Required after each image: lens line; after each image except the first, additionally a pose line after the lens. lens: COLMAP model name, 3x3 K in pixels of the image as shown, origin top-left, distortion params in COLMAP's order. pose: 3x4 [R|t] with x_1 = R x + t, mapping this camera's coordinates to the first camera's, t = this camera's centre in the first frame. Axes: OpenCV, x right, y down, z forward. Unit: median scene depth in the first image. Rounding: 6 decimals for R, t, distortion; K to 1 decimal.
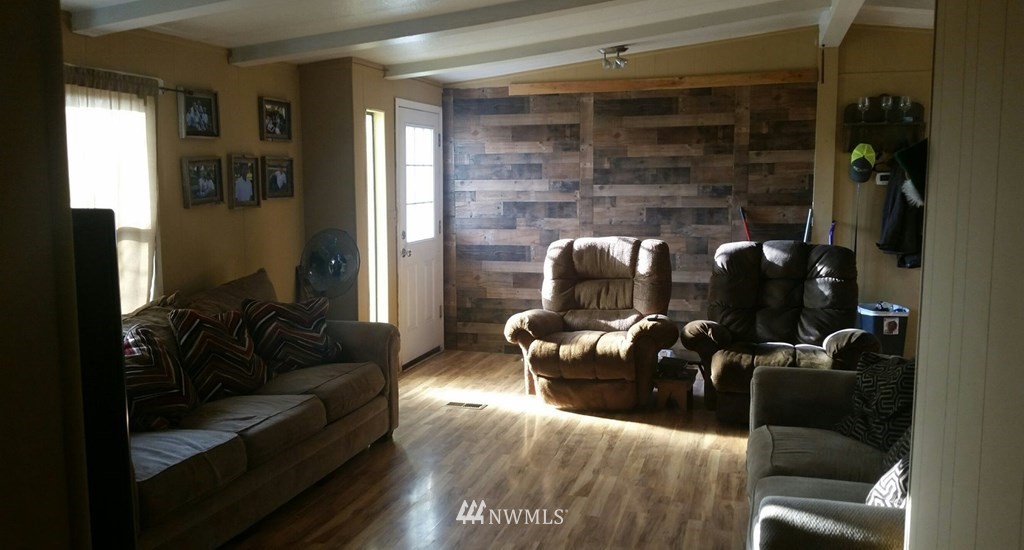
lens RADIAL K [[809.0, 0, 512.0], [0, 809.0, 275.0], [0, 0, 1]] dist [0.135225, -0.300234]
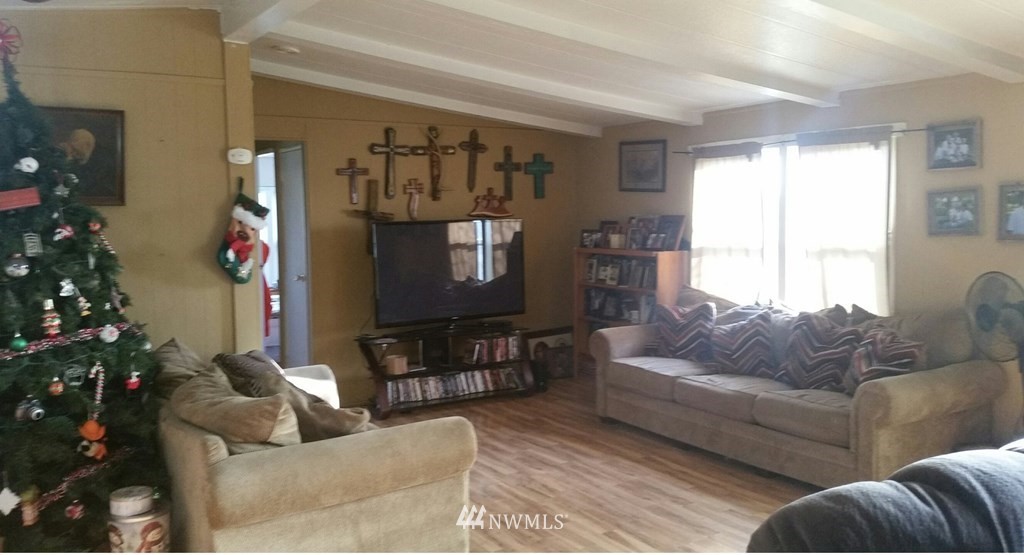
lens RADIAL K [[828.0, 0, 505.9], [0, 828.0, 256.7], [0, 0, 1]] dist [0.067135, -0.147710]
pose [[-0.646343, 0.065915, -0.760195, 0.771292], [-0.069885, 0.986961, 0.144996, -0.172141], [0.759840, 0.146844, -0.633309, 1.254386]]
